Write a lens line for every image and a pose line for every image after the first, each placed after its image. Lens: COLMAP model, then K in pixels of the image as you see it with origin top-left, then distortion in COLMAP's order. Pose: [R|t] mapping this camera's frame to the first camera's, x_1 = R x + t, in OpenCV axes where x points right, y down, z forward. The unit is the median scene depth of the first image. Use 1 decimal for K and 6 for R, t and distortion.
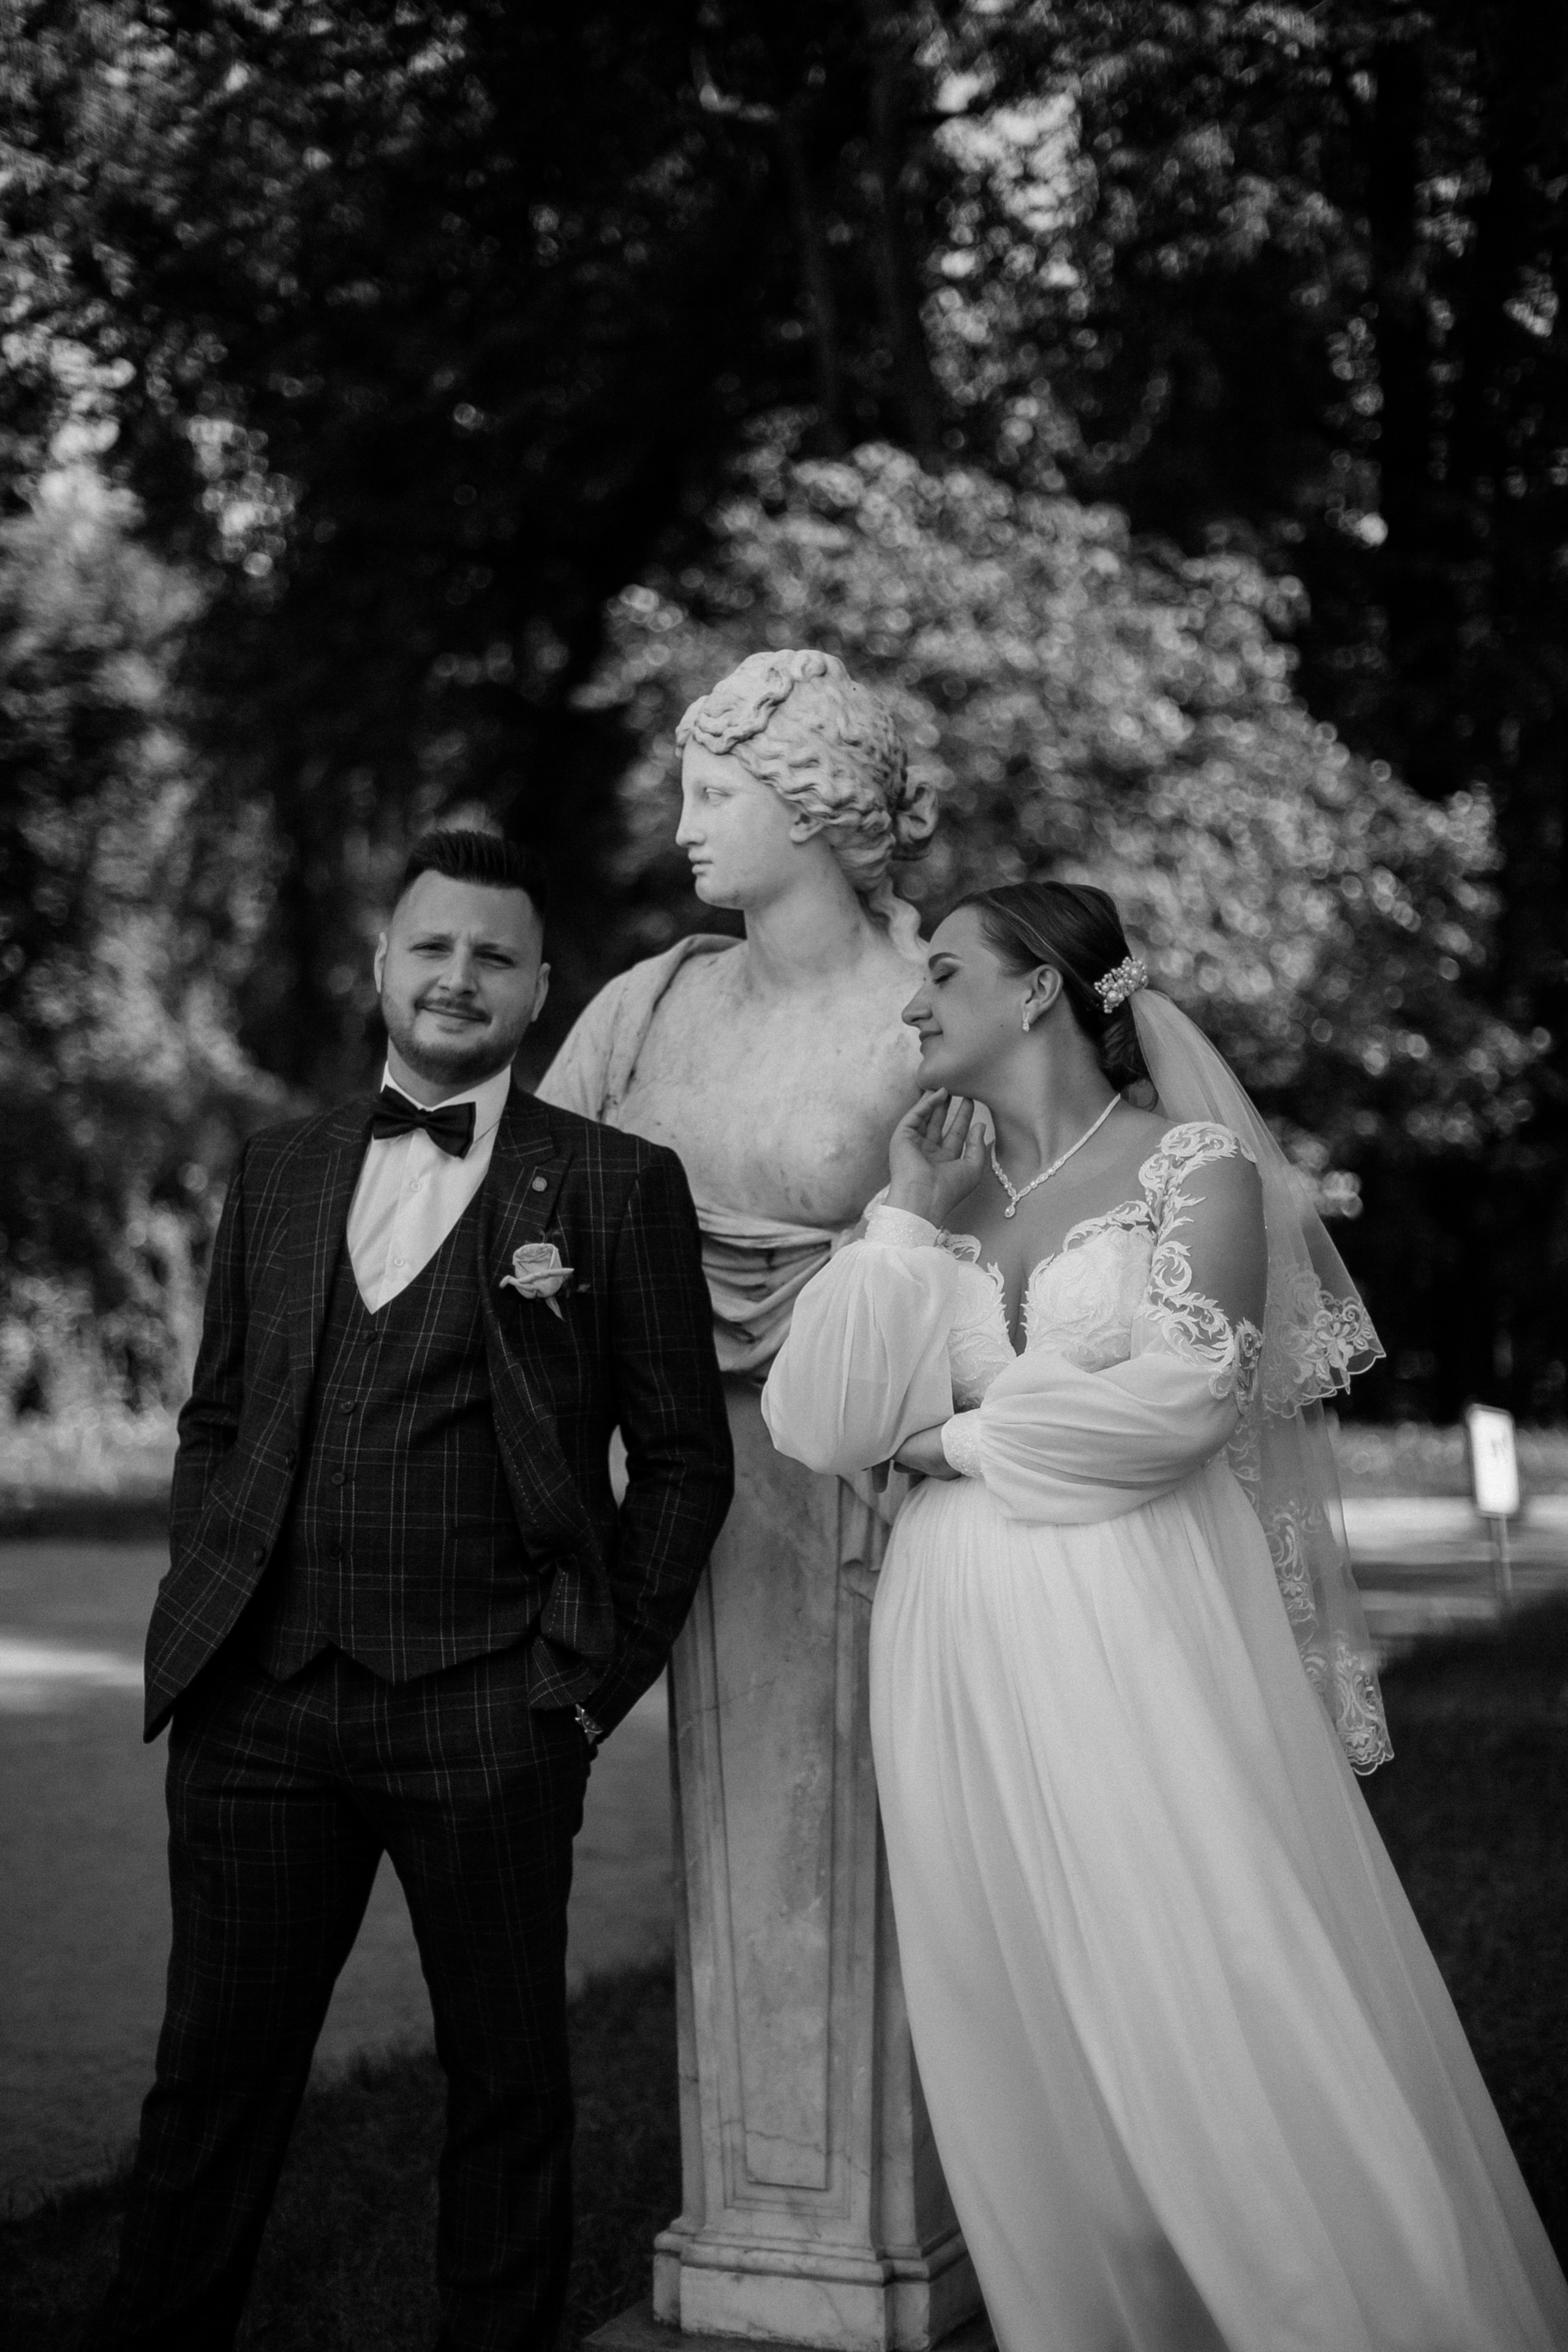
lens RADIAL K [[3324.0, 0, 784.0], [0, 3324.0, 1176.0], [0, 0, 1]] dist [-0.093674, 0.067527]
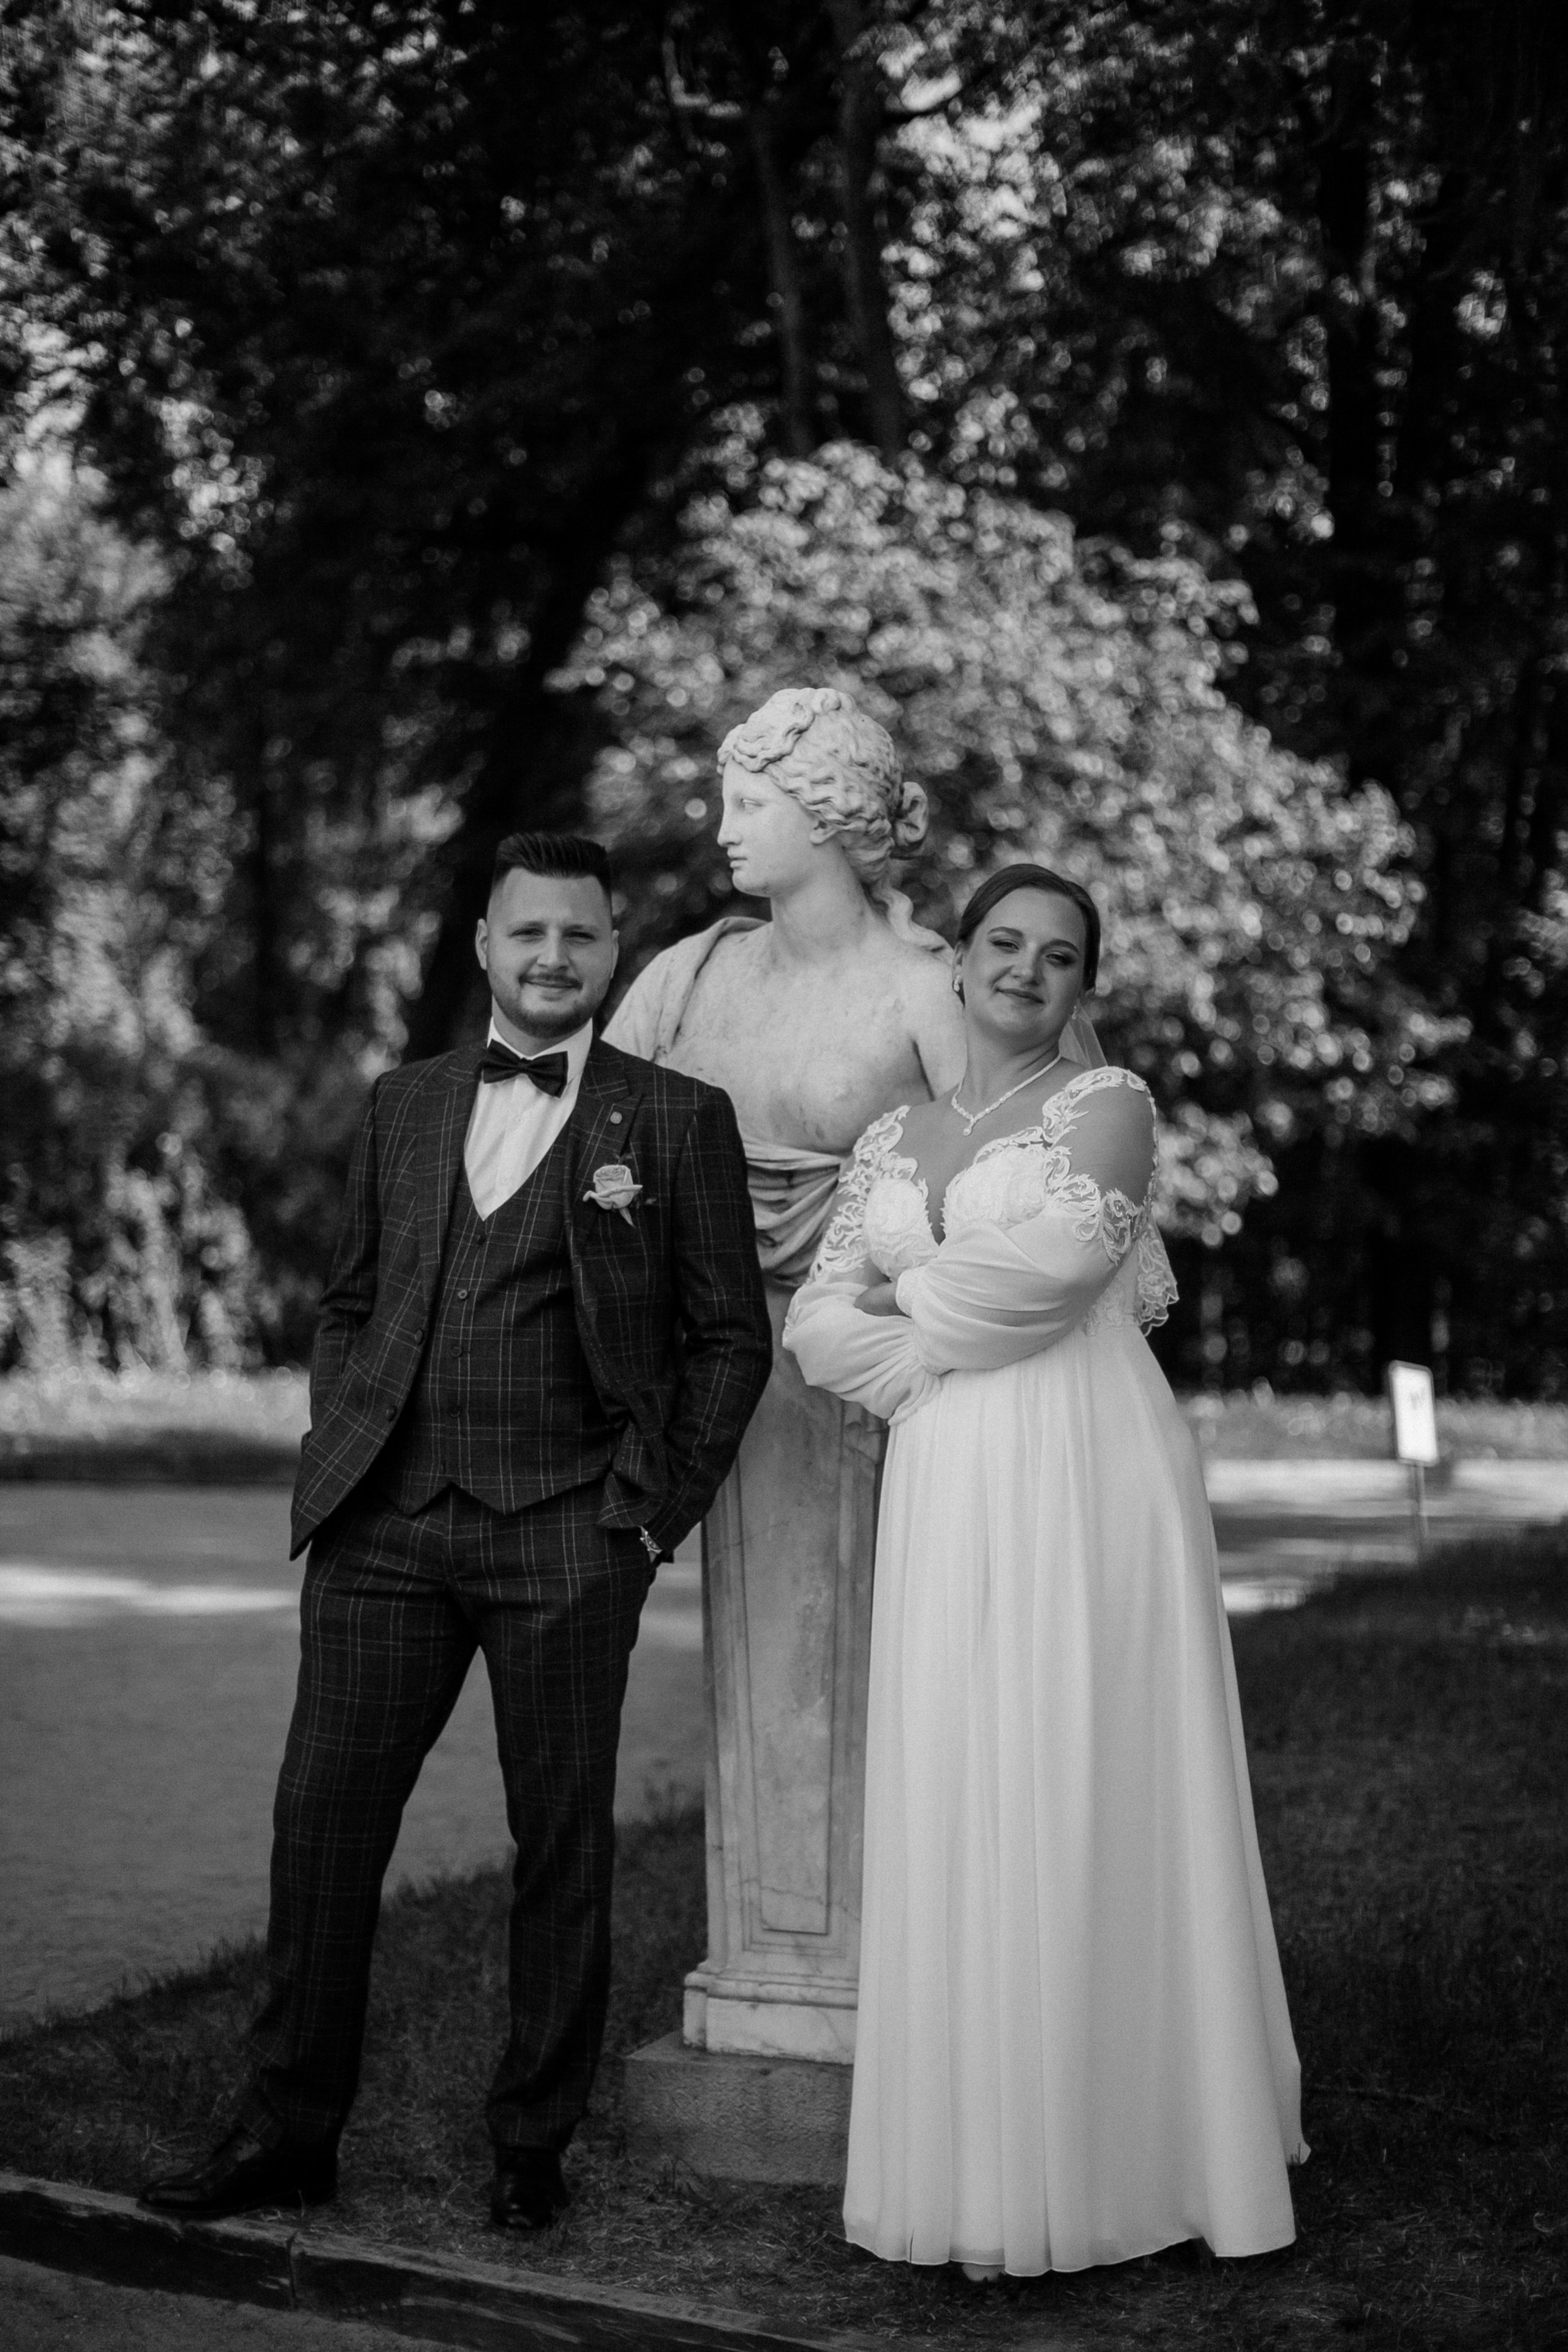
lens RADIAL K [[3324.0, 0, 784.0], [0, 3324.0, 1176.0], [0, 0, 1]] dist [-0.093674, 0.067527]
pose [[0.999819, 0.010718, 0.015742, -0.025663], [-0.010810, 0.999925, 0.005733, 0.016500], [-0.015679, -0.005902, 0.999860, -0.238211]]
